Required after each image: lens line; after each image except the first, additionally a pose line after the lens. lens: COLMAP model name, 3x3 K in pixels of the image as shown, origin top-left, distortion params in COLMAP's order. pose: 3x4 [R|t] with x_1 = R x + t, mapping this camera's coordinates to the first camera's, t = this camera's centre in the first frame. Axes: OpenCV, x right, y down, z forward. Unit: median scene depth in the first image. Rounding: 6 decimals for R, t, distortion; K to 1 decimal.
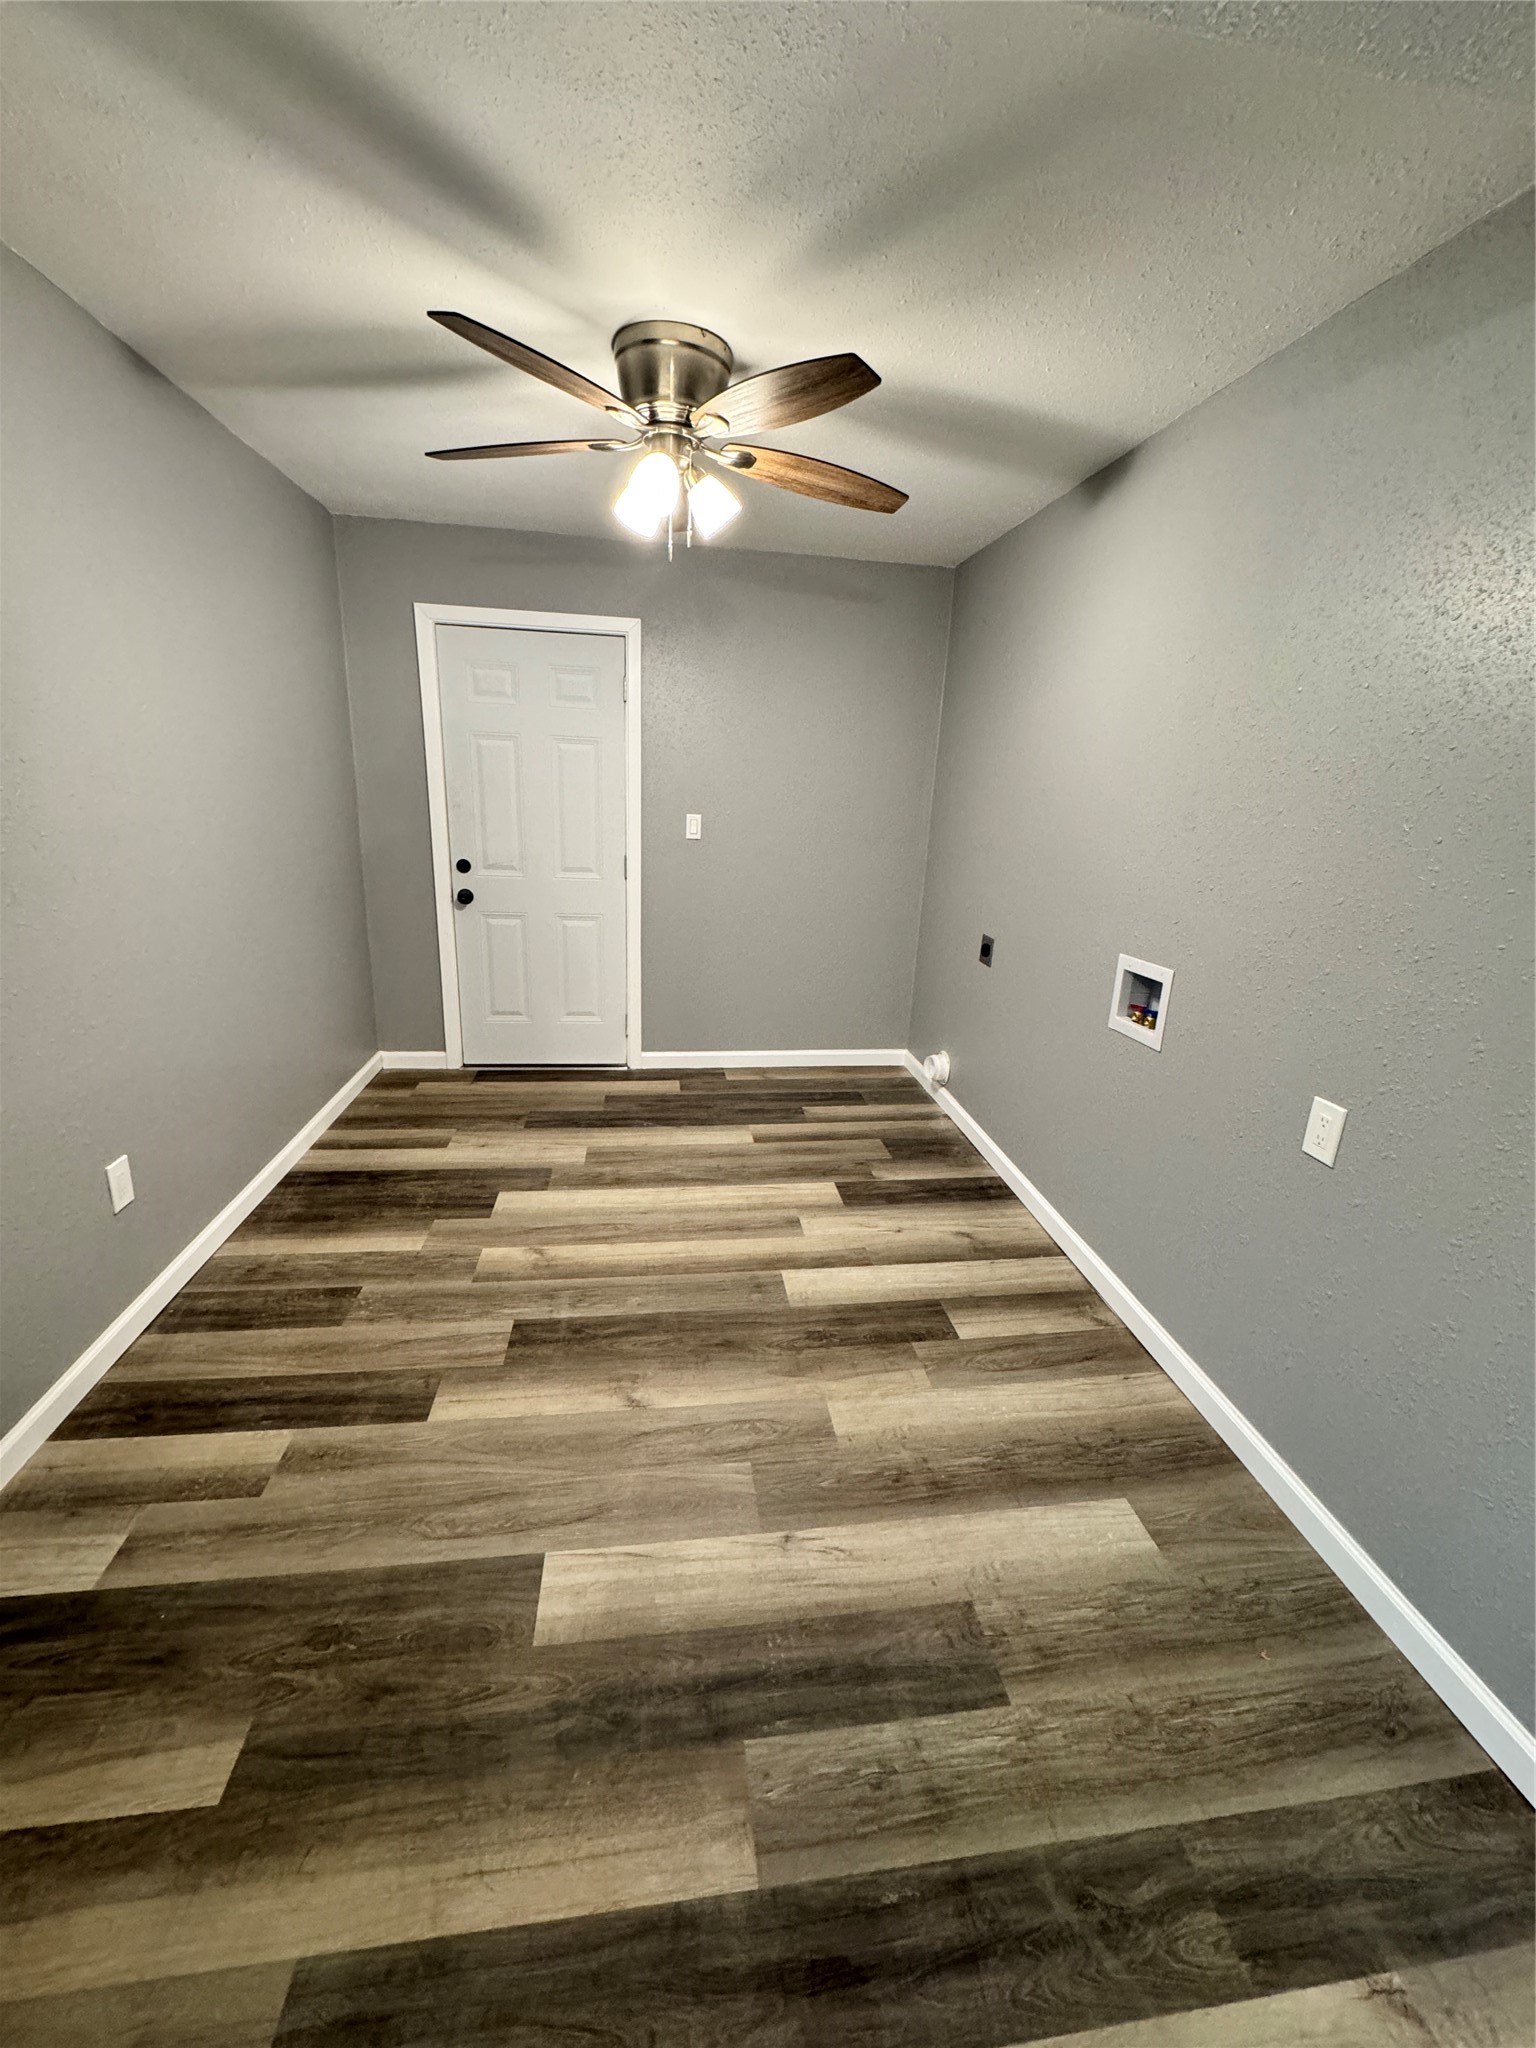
lens RADIAL K [[815.6, 0, 773.6], [0, 815.6, 1008.0], [0, 0, 1]] dist [-0.003671, 0.000317]
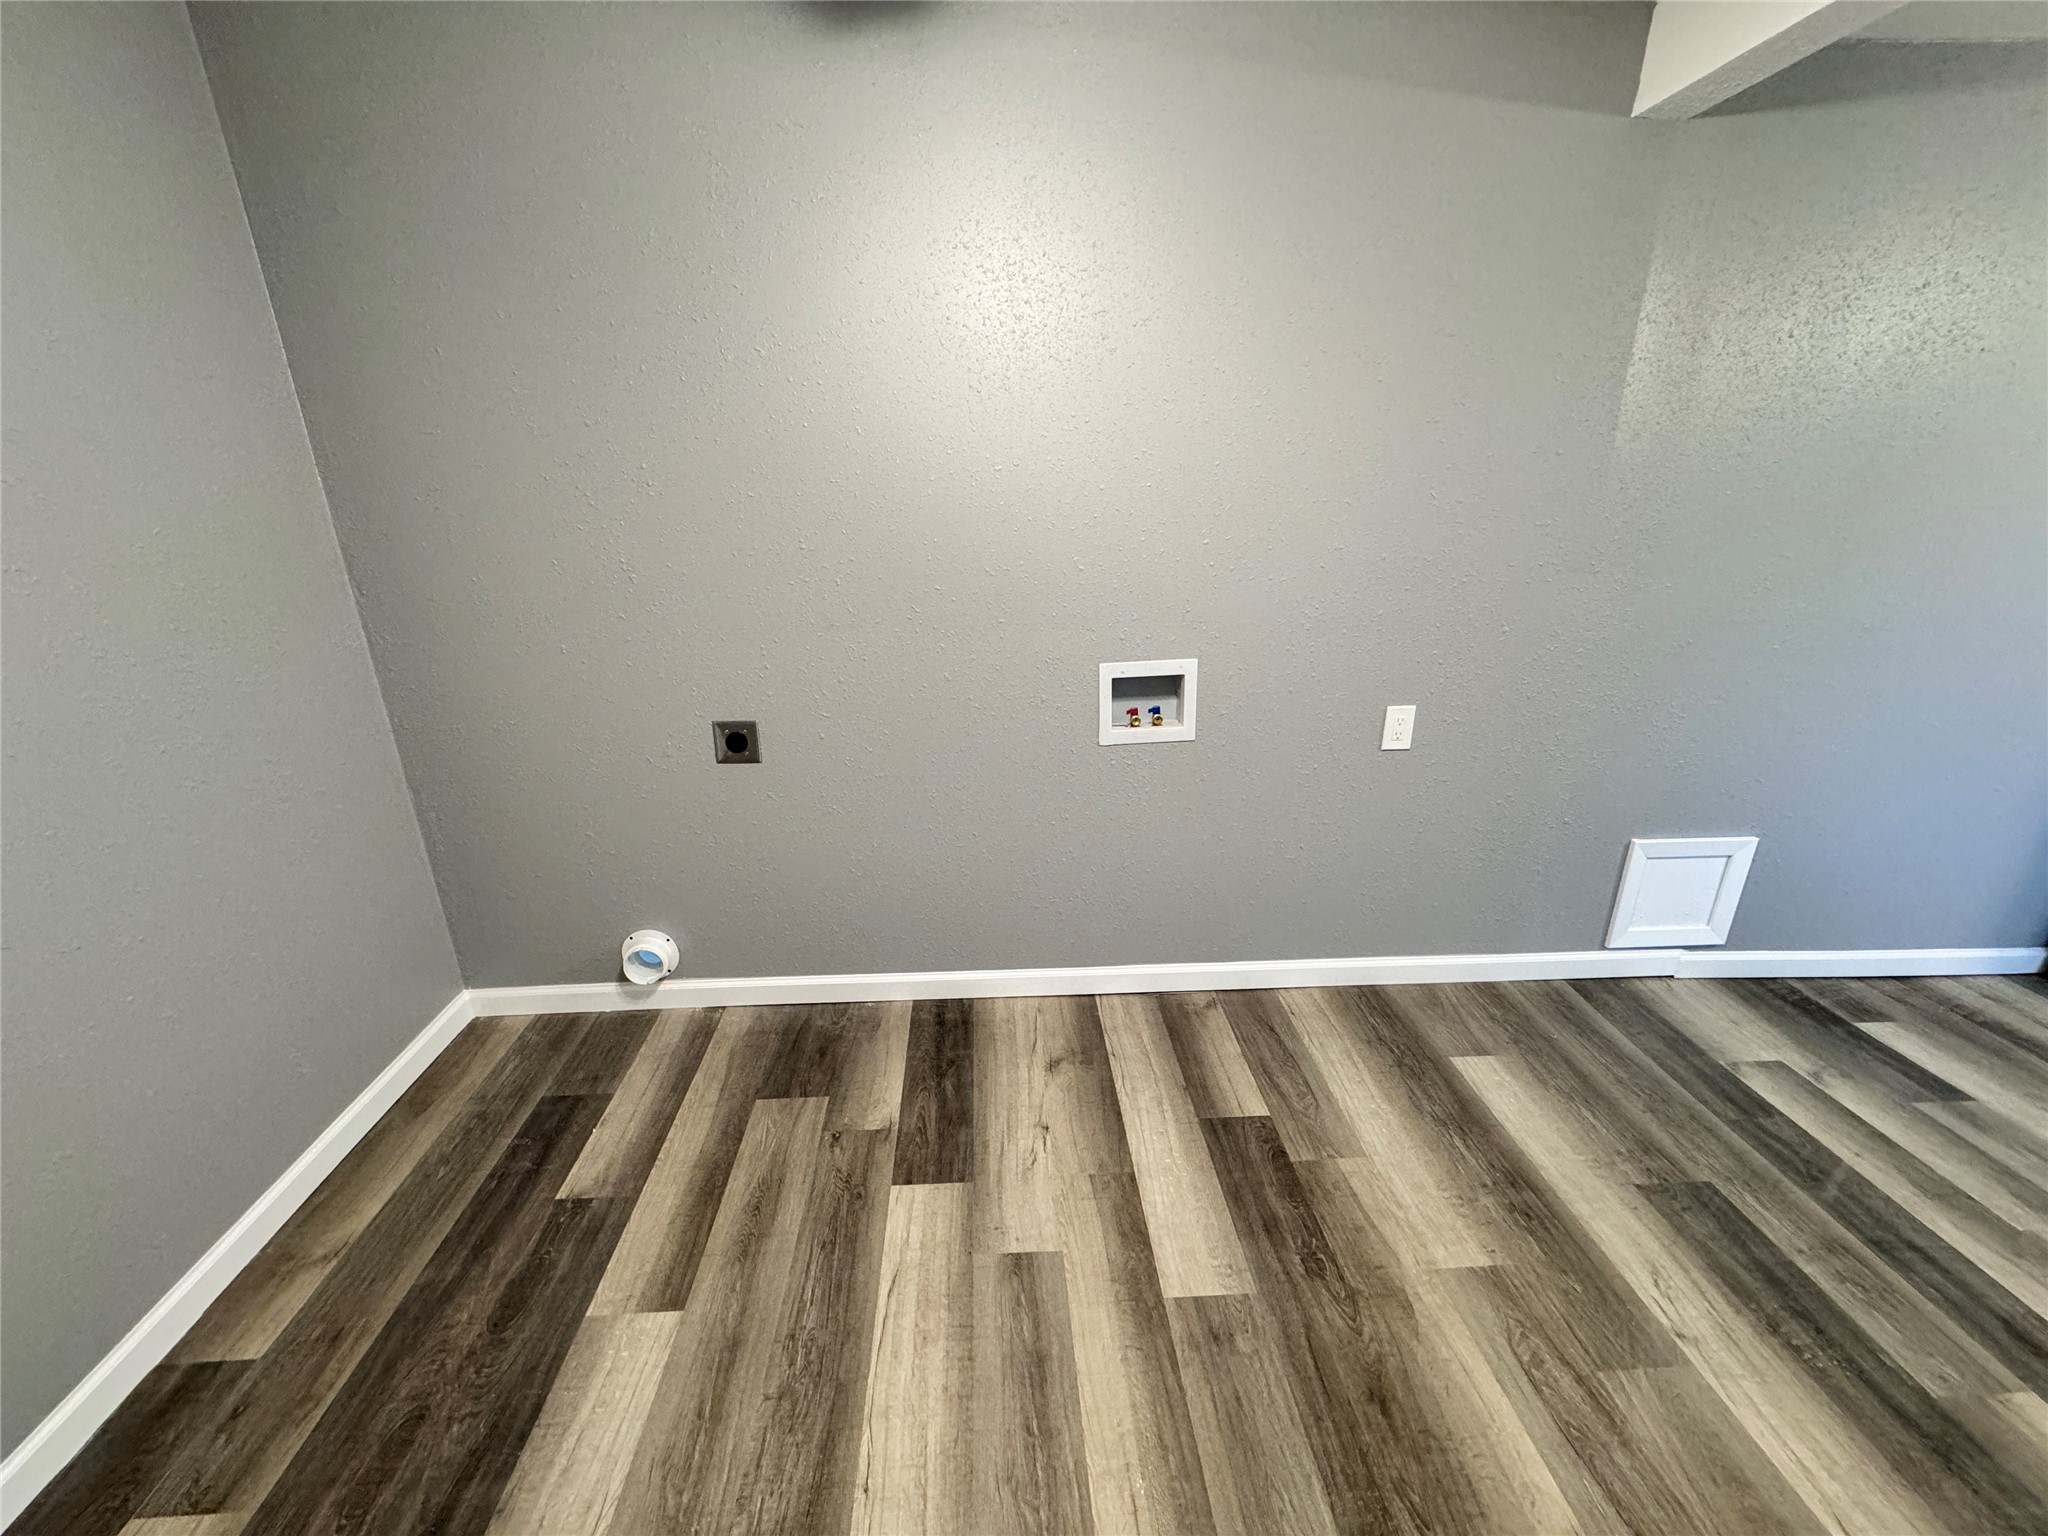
lens RADIAL K [[815.6, 0, 1013.1], [0, 815.6, 766.0], [0, 0, 1]] dist [-0.003671, 0.000317]
pose [[0.090418, -0.381066, 0.920116, -0.439536], [0.281382, 0.896032, 0.343441, -0.299095], [-0.955327, 0.227851, 0.188242, 0.956596]]
